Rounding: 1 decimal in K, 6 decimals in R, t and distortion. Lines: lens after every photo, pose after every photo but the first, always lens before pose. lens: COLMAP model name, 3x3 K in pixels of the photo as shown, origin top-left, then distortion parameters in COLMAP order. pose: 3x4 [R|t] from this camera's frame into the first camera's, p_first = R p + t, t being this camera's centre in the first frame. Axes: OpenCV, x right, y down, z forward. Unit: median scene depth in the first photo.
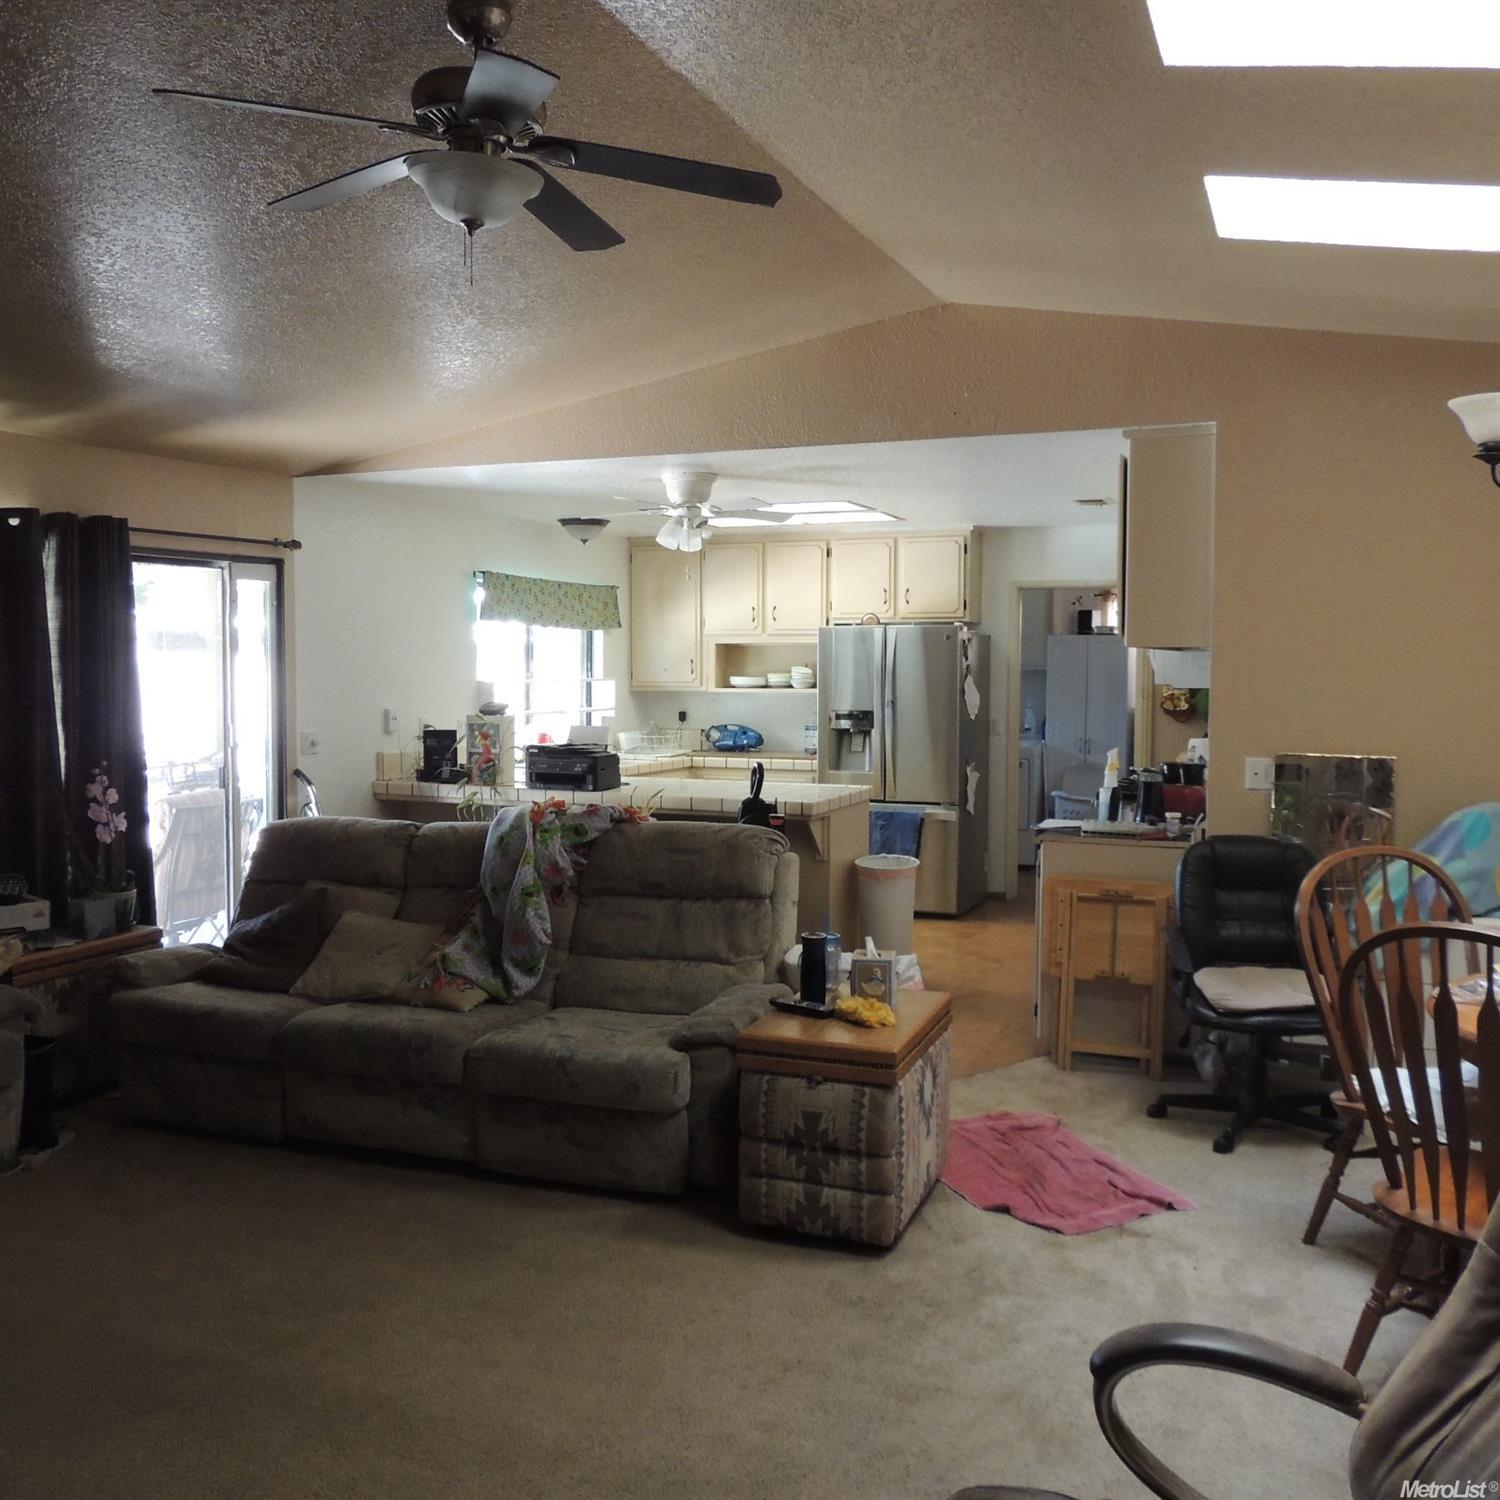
lens RADIAL K [[1434.6, 0, 752.5], [0, 1434.6, 751.1], [0, 0, 1]] dist [-0.008473, 0.000000]
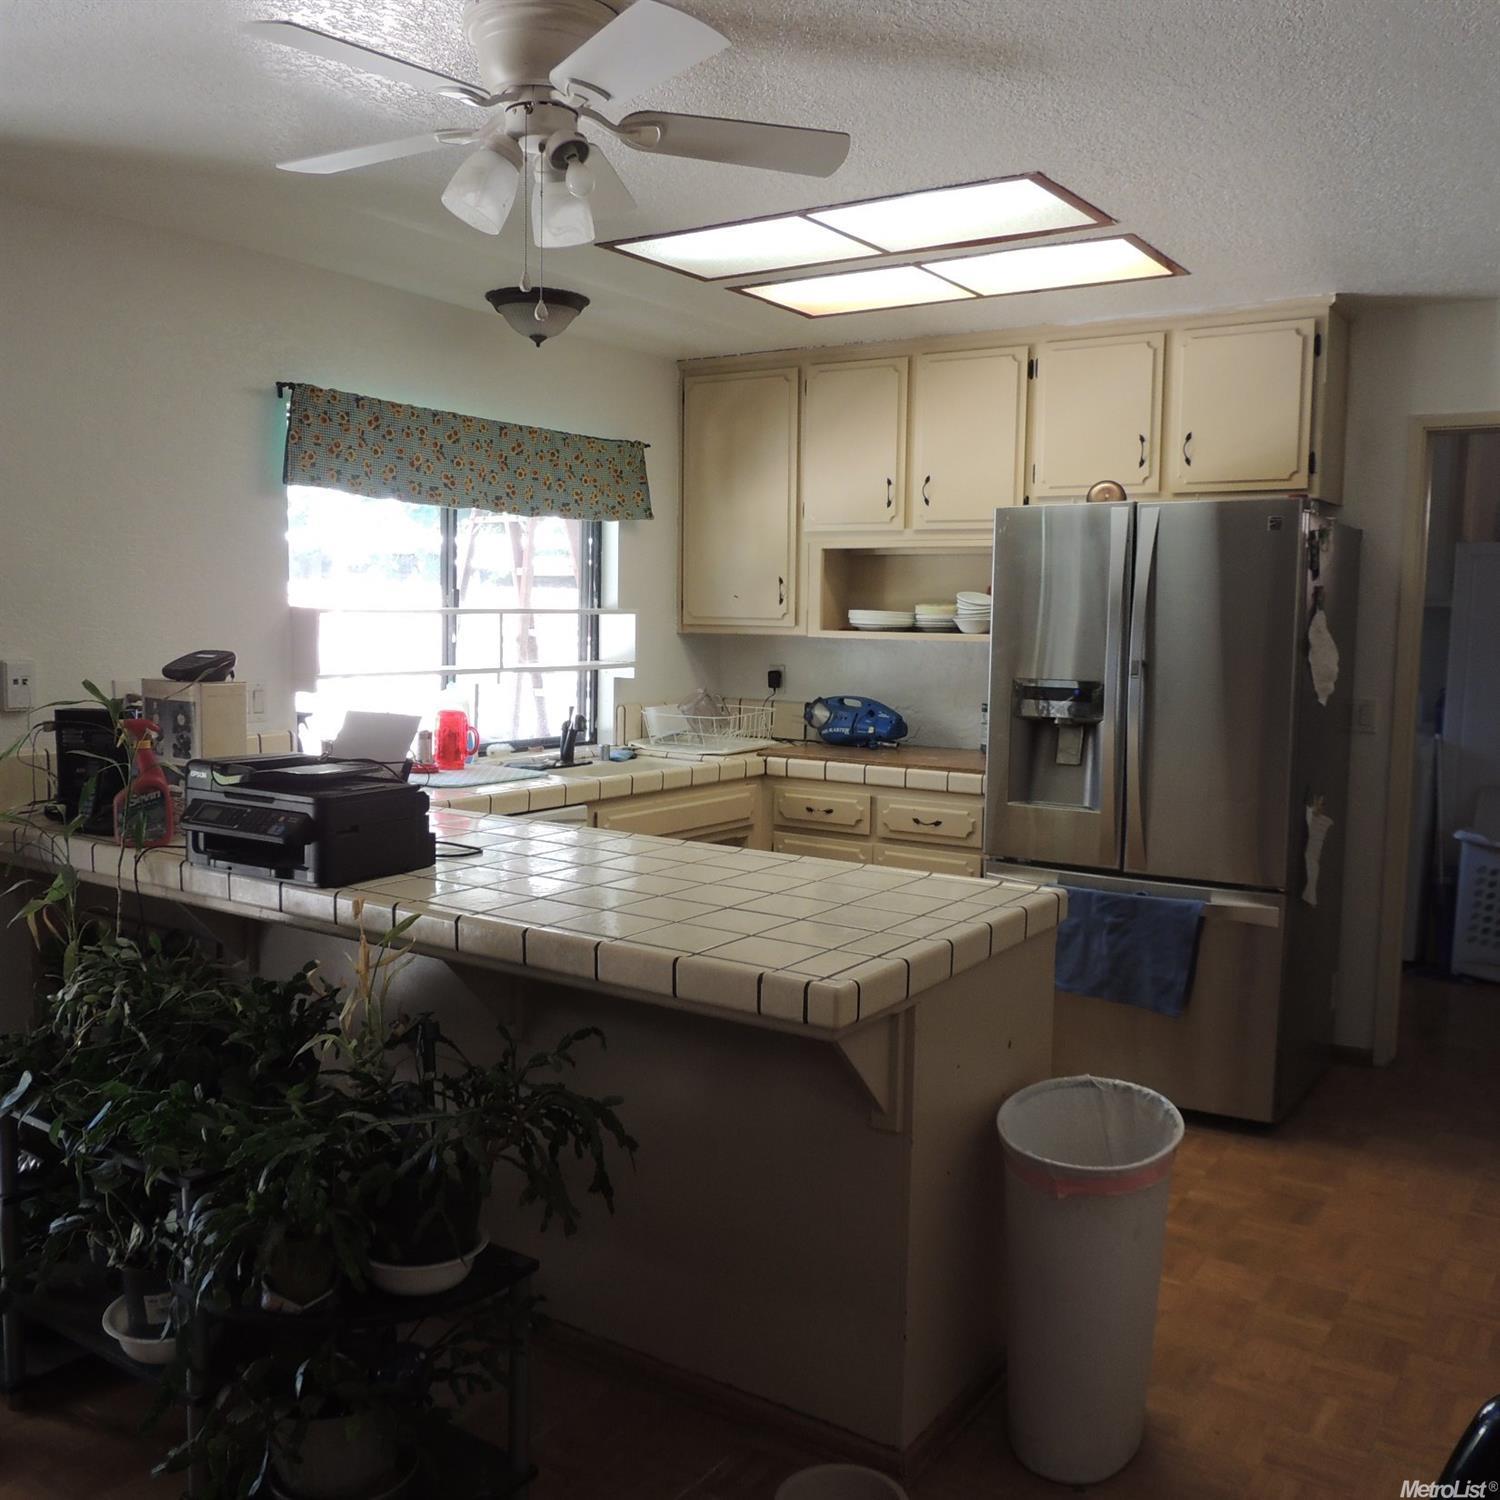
lens RADIAL K [[1434.6, 0, 750.9], [0, 1434.6, 746.5], [0, 0, 1]] dist [-0.008473, 0.000000]
pose [[0.980763, 0.031084, -0.192710, 0.058423], [-0.024330, 0.999007, 0.037316, -0.020463], [0.193679, -0.031910, 0.980546, 0.482556]]
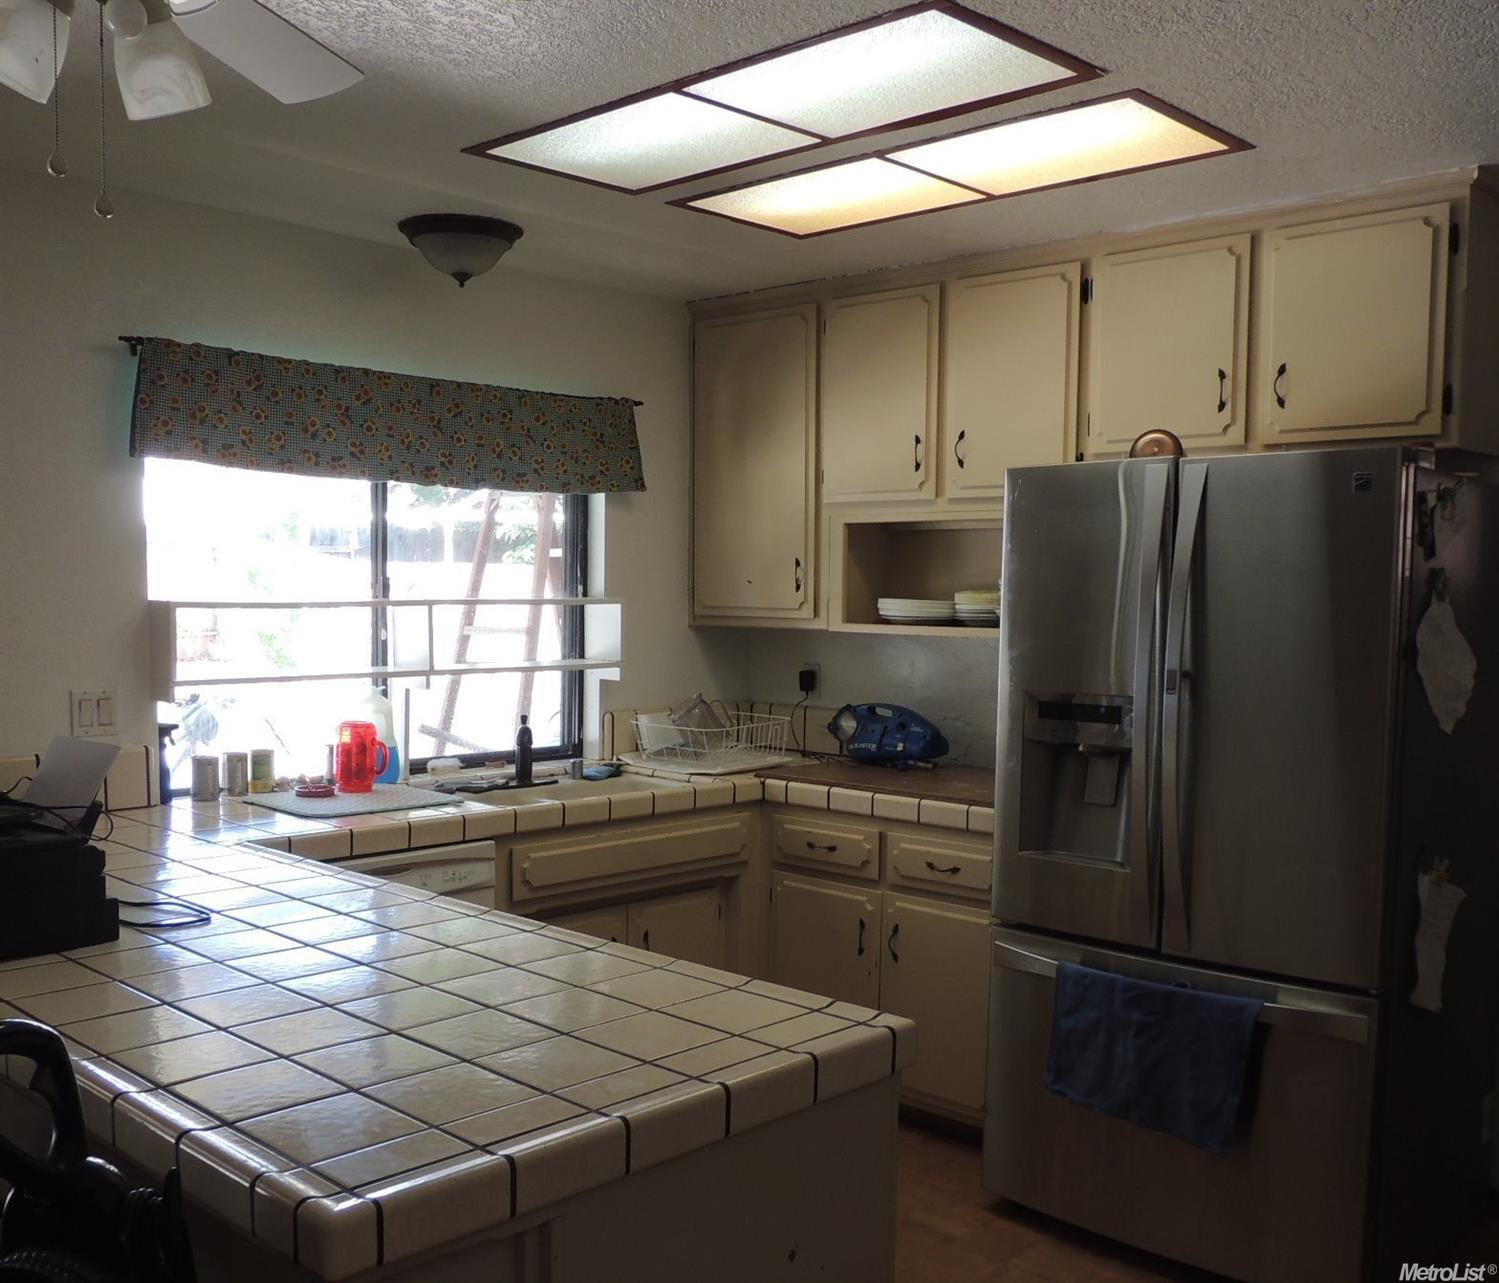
lens RADIAL K [[1512.7, 0, 706.7], [0, 1512.7, 709.1], [0, 0, 1]] dist [-0.007054, 0.000000]
pose [[0.927256, 0.038406, -0.372454, 0.118406], [-0.030344, 0.999162, 0.027487, -0.030558], [0.373197, -0.014186, 0.927644, 0.578102]]
